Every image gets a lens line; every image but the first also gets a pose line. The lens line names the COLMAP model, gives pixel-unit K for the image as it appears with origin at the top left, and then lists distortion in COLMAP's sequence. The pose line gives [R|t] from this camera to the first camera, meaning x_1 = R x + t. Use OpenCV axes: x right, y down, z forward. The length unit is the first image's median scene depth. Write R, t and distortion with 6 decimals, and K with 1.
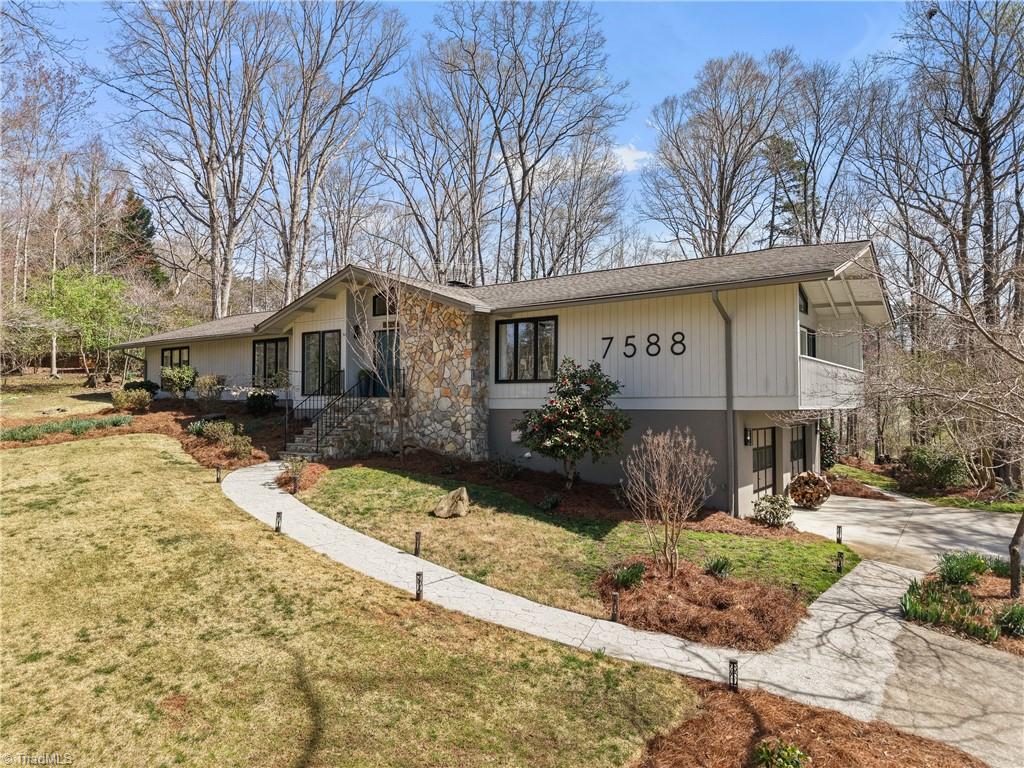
lens RADIAL K [[716.5, 0, 511.9], [0, 716.5, 382.3], [0, 0, 1]] dist [0.010775, 0.002704]
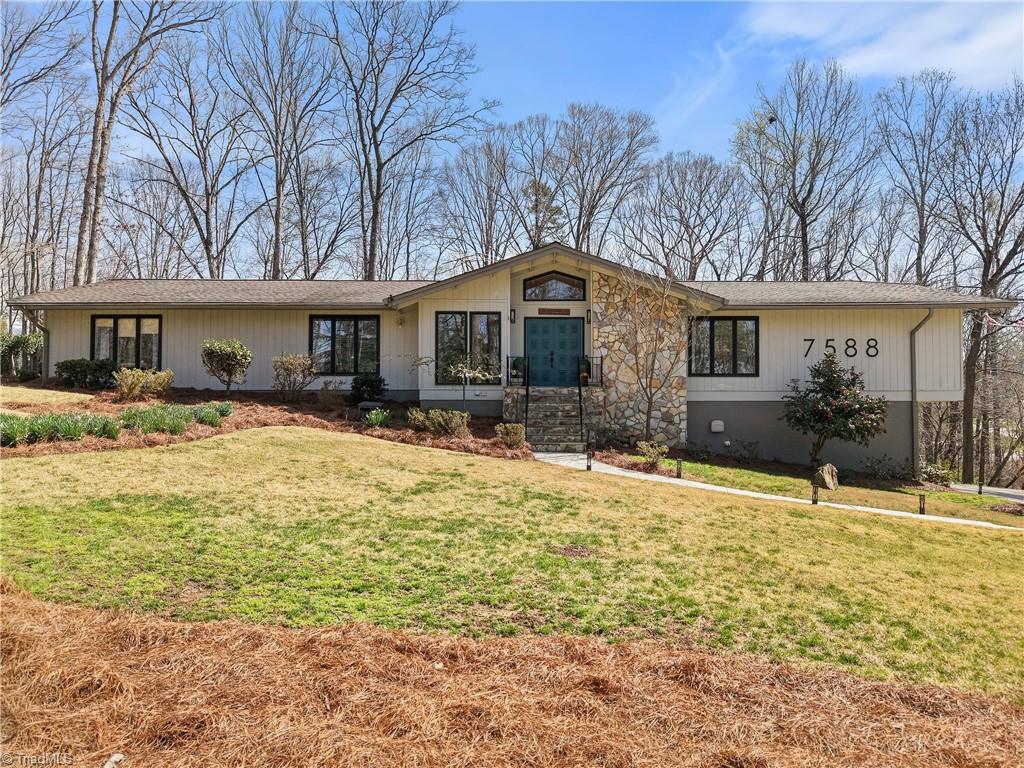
lens RADIAL K [[716.5, 0, 512.1], [0, 716.5, 388.3], [0, 0, 1]] dist [0.010775, 0.002704]
pose [[0.806703, 0.031427, 0.590121, -0.850001], [-0.018157, 0.999432, -0.028405, 0.053370], [-0.590679, 0.012200, 0.806815, 0.306841]]
